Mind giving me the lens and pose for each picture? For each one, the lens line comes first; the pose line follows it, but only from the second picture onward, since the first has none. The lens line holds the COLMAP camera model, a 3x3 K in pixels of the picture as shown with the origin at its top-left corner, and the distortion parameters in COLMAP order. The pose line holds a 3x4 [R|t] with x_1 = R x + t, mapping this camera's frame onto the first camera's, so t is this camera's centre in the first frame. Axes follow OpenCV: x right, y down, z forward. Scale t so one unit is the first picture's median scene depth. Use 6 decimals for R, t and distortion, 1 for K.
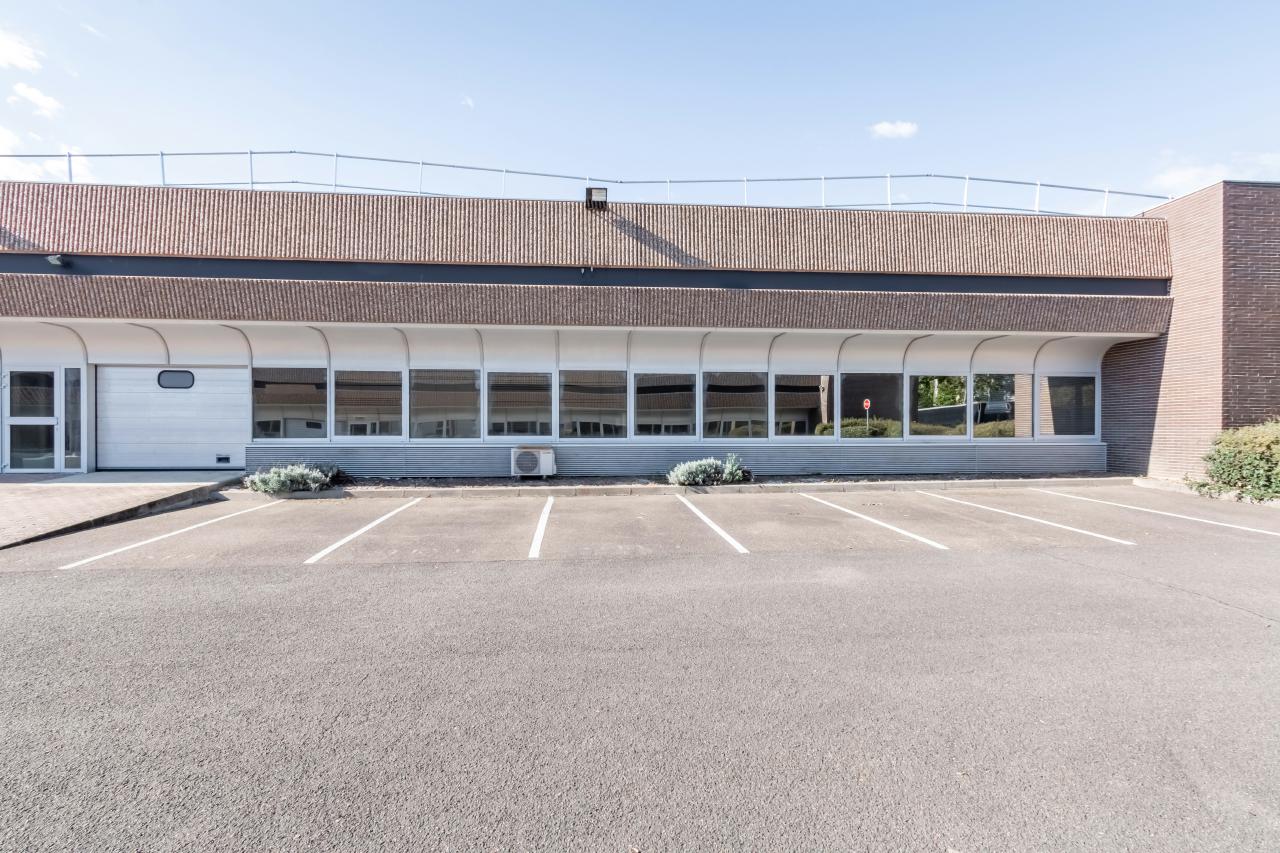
lens RADIAL K [[593.8, 0, 641.4], [0, 593.8, 417.8], [0, 0, 1]] dist [-0.003152, 0.000603]
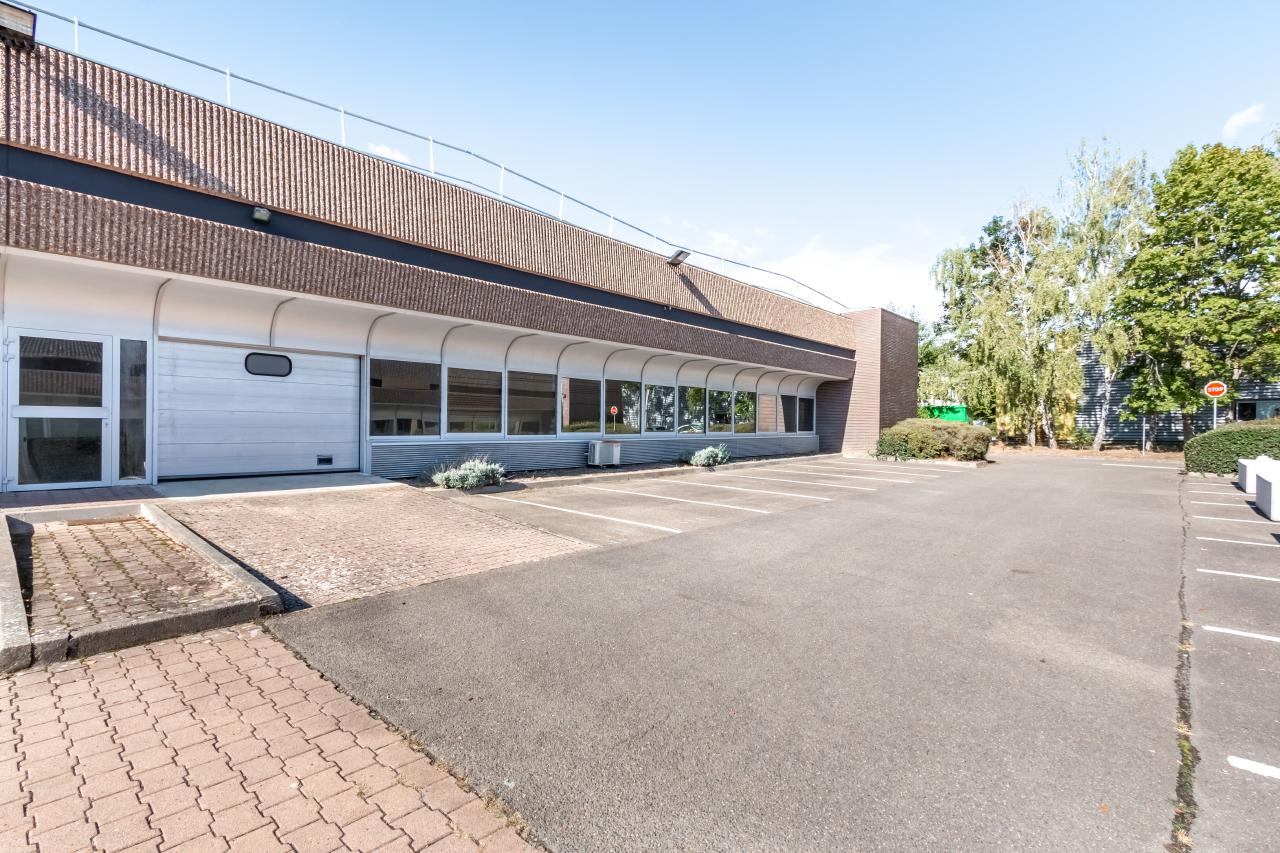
lens RADIAL K [[593.8, 0, 644.4], [0, 593.8, 433.9], [0, 0, 1]] dist [-0.003152, 0.000603]
pose [[0.732792, -0.004563, 0.680438, -0.994145], [-0.015631, 0.999601, 0.023537, 0.003243], [-0.680273, -0.027884, 0.732428, 0.044583]]
